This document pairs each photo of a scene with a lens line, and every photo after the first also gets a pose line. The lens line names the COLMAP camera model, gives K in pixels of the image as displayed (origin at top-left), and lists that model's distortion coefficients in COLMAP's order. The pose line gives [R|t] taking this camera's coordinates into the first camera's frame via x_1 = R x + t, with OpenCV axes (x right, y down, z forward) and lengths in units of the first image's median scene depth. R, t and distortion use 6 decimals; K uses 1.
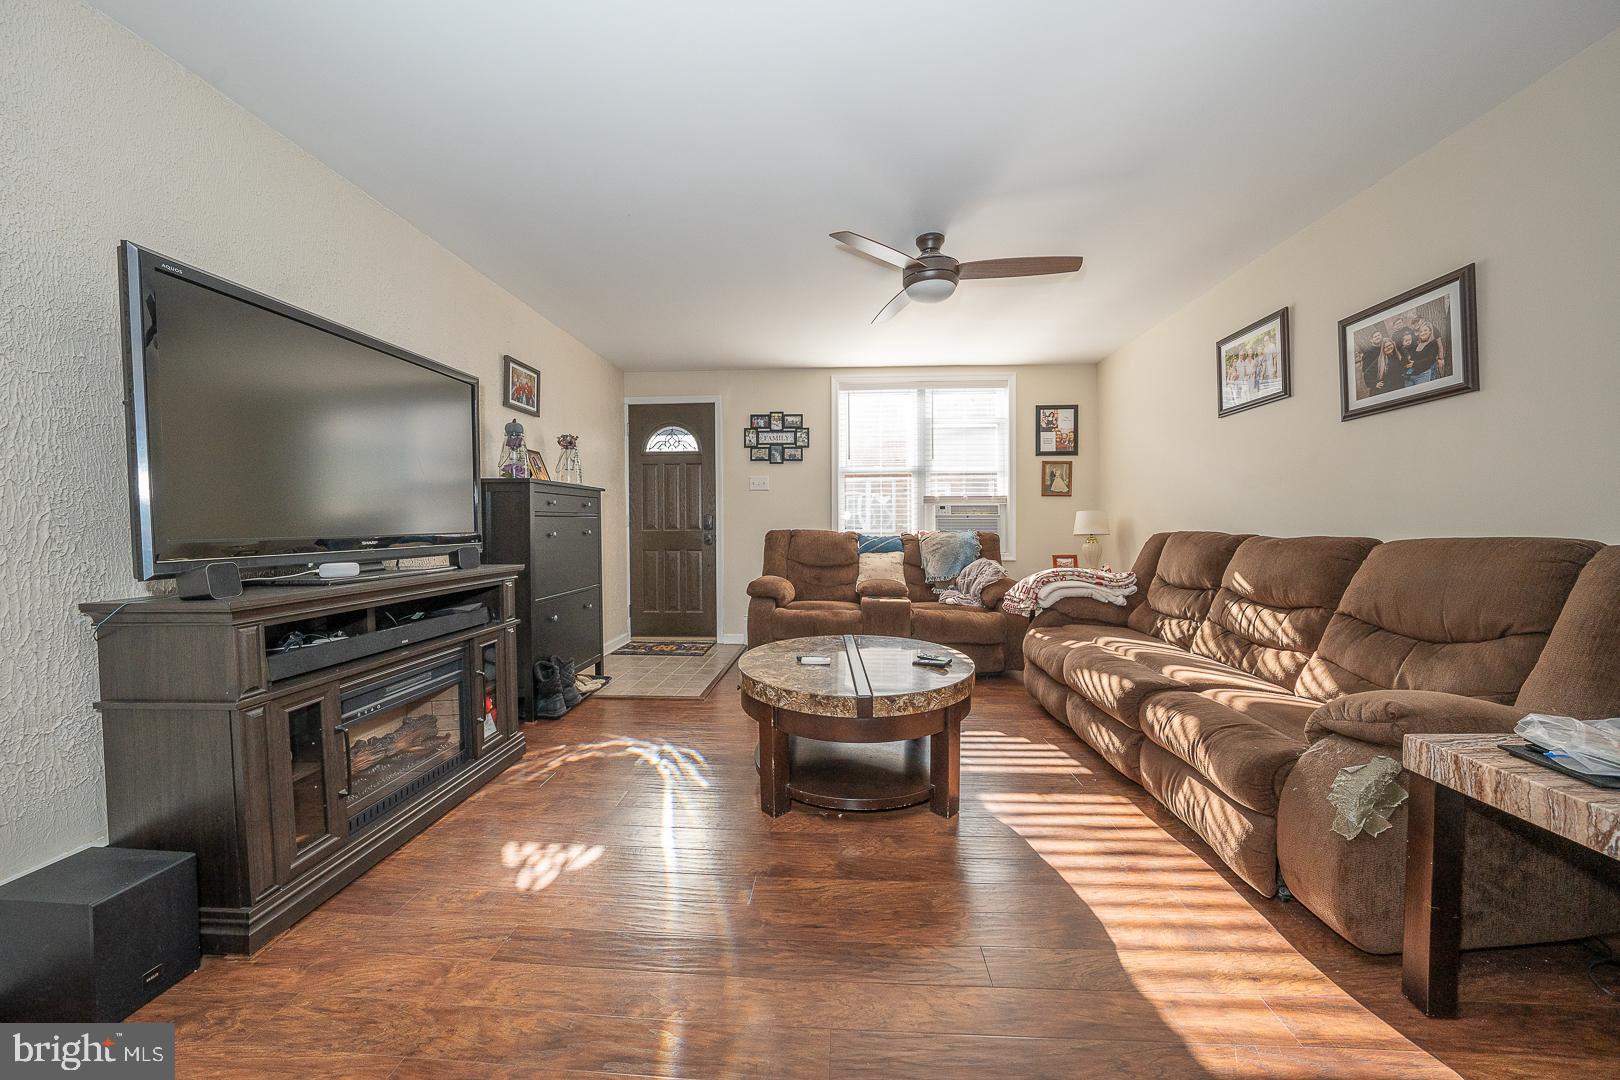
lens RADIAL K [[559.2, 0, 810.0], [0, 559.2, 535.2], [0, 0, 1]] dist [-0.025560, 0.004614]
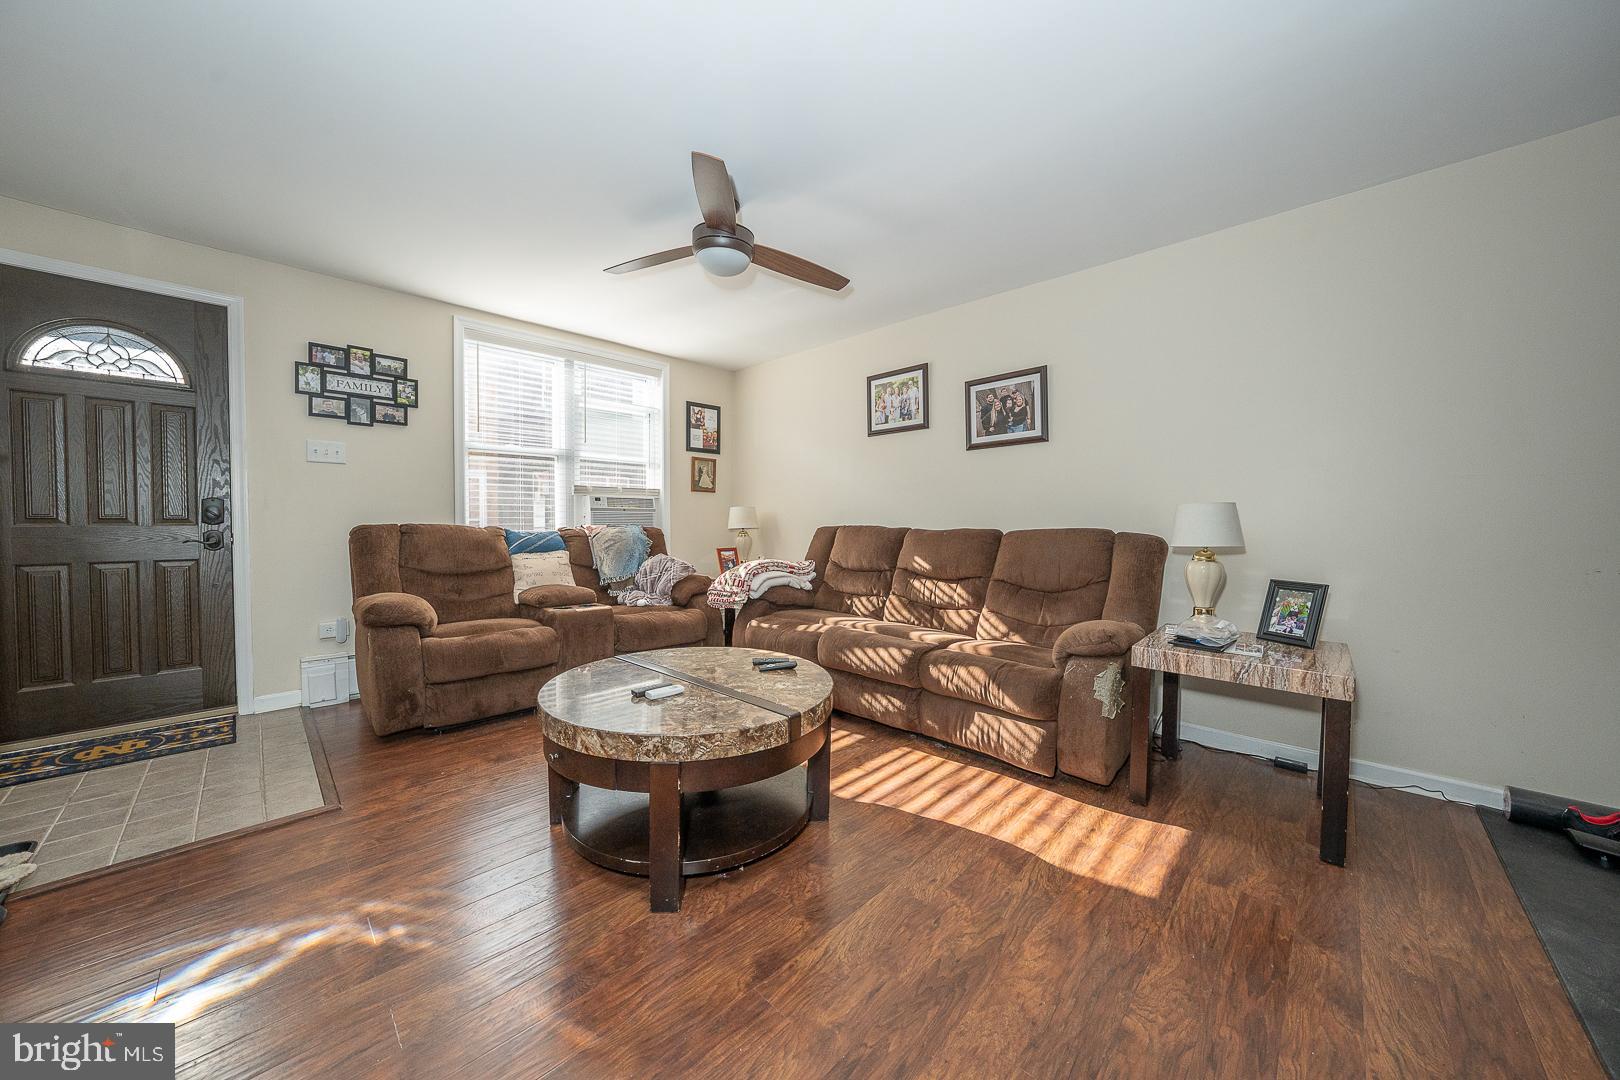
lens RADIAL K [[559.2, 0, 814.6], [0, 559.2, 534.6], [0, 0, 1]] dist [-0.025560, 0.004614]
pose [[0.649130, -0.013205, 0.760563, -0.241678], [0.007296, 0.999911, 0.011133, -0.000536], [-0.760643, -0.001677, 0.649169, 0.186808]]
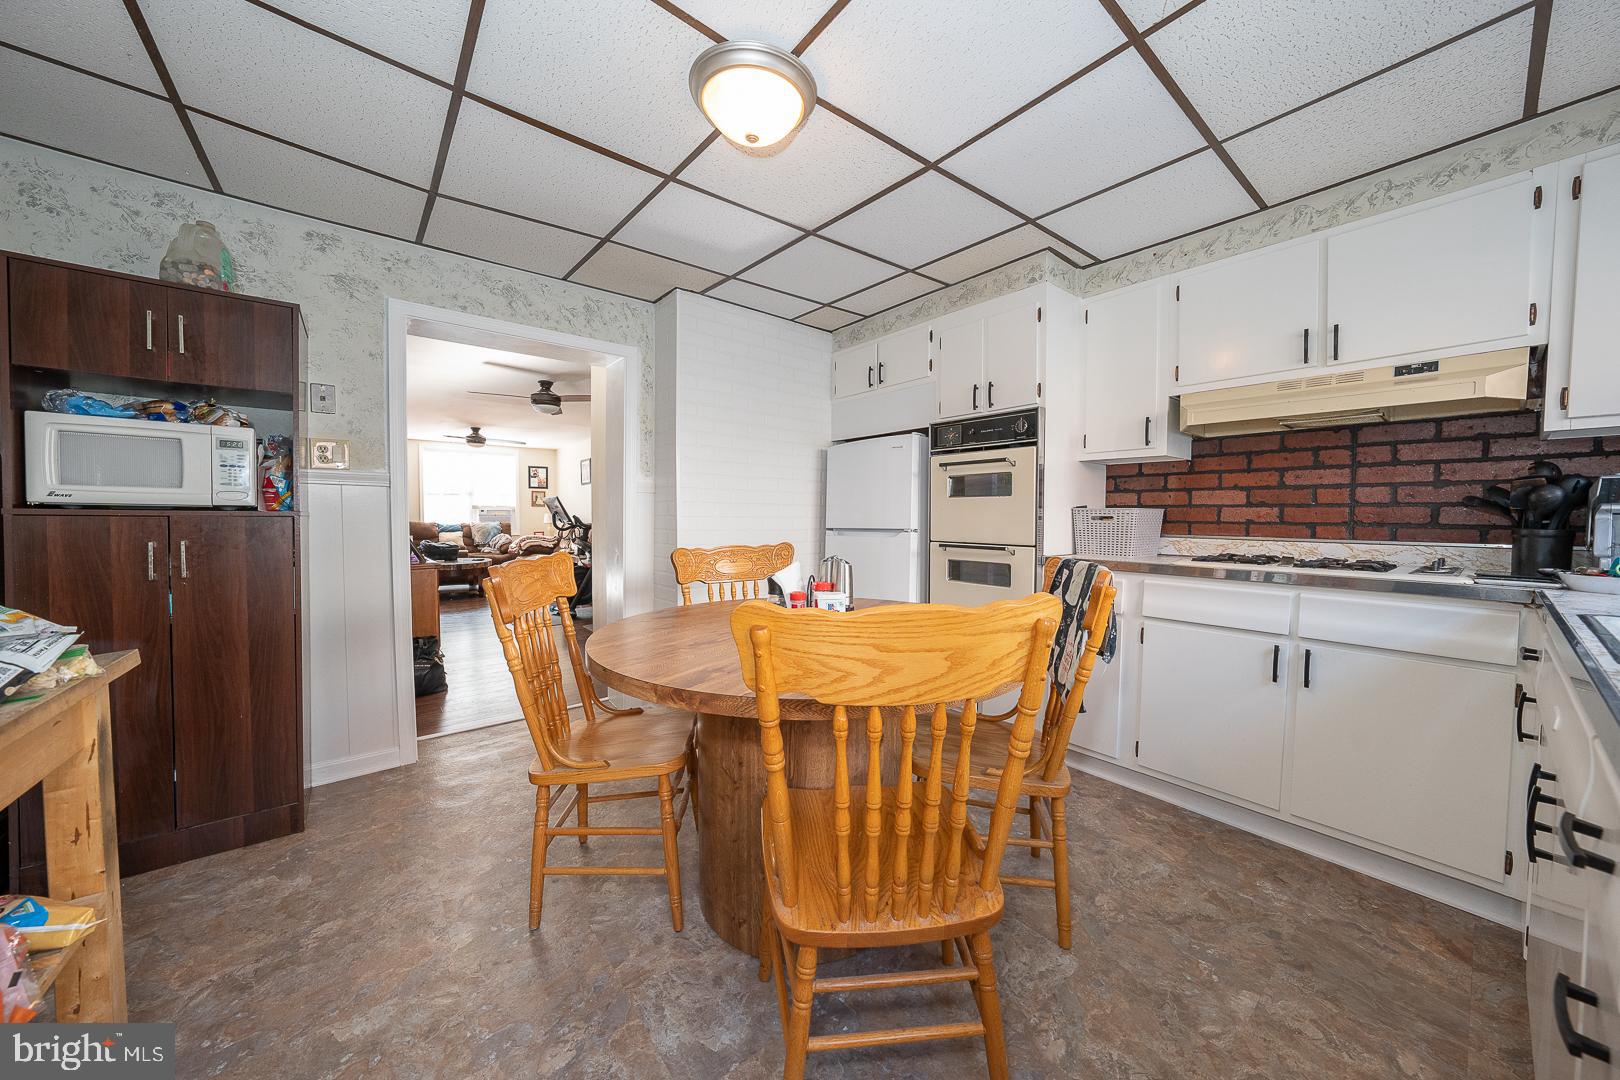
lens RADIAL K [[559.2, 0, 809.8], [0, 559.2, 535.3], [0, 0, 1]] dist [-0.025560, 0.004614]
pose [[0.727791, -0.017846, 0.685567, -0.347215], [0.008140, 0.999816, 0.017386, 0.018765], [-0.685750, -0.007073, 0.727802, -1.586163]]
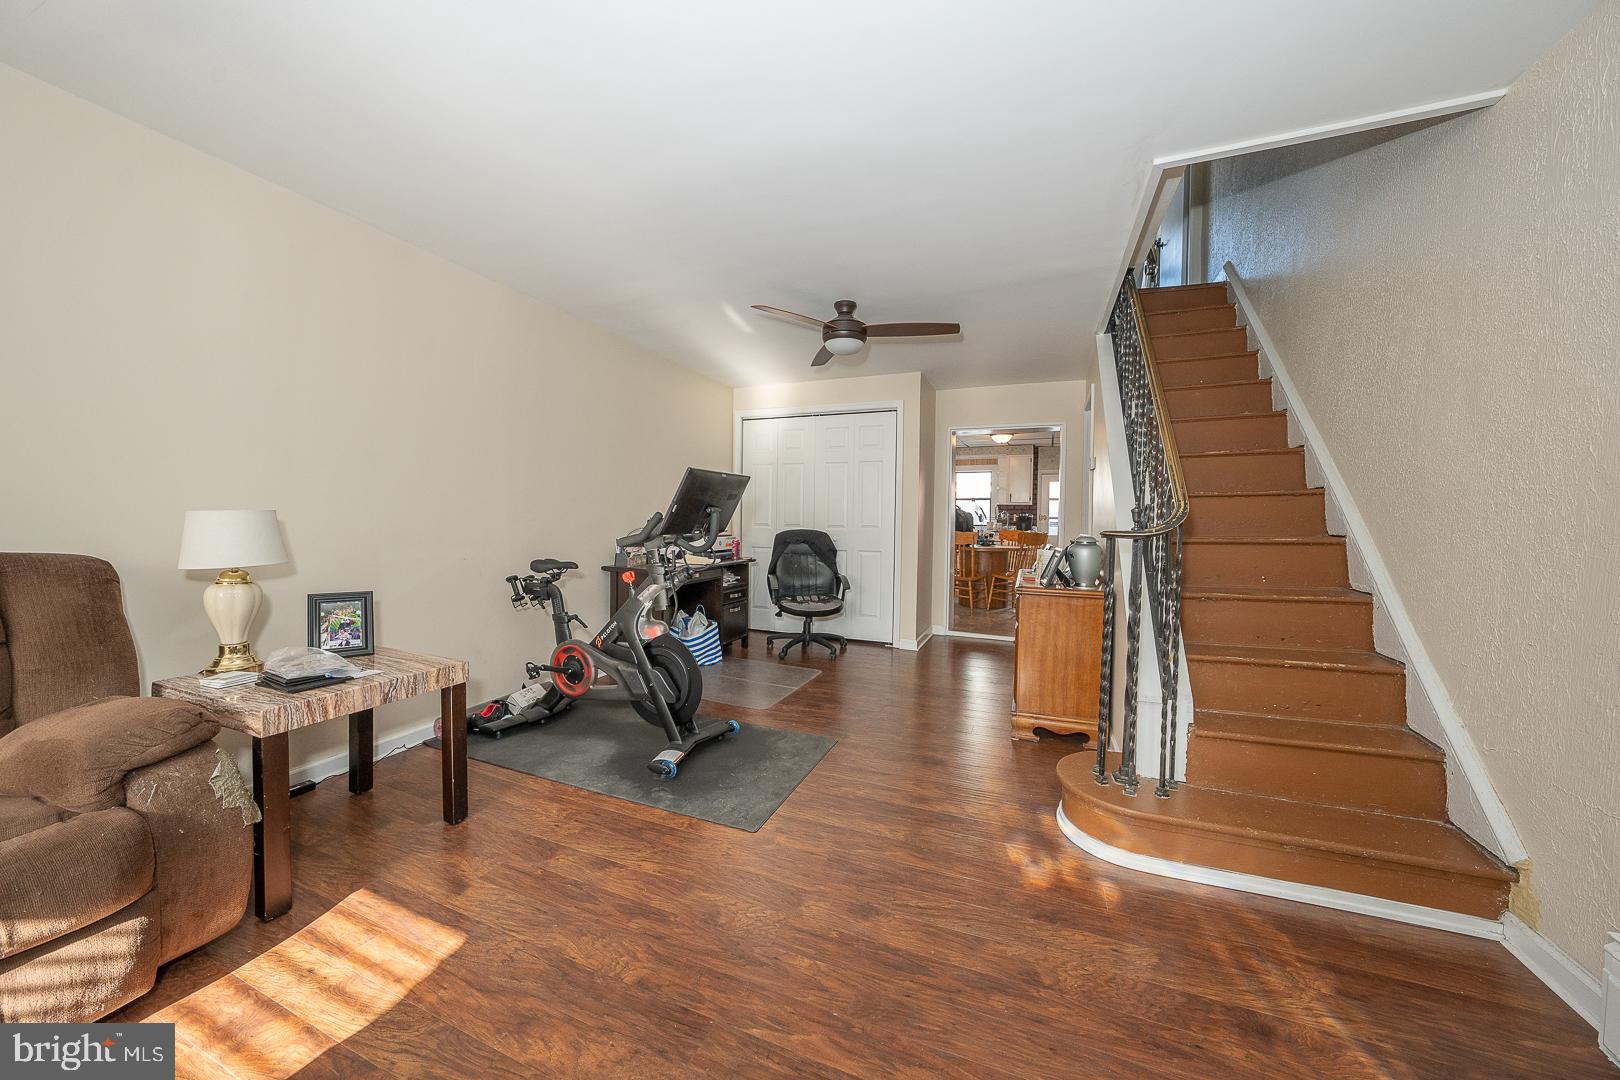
lens RADIAL K [[559.2, 0, 813.2], [0, 559.2, 527.1], [0, 0, 1]] dist [-0.025560, 0.004614]
pose [[-0.947511, -0.014961, 0.319373, -0.132647], [-0.003999, 0.999381, 0.034950, -0.026733], [-0.319698, 0.031839, -0.946984, 0.508374]]
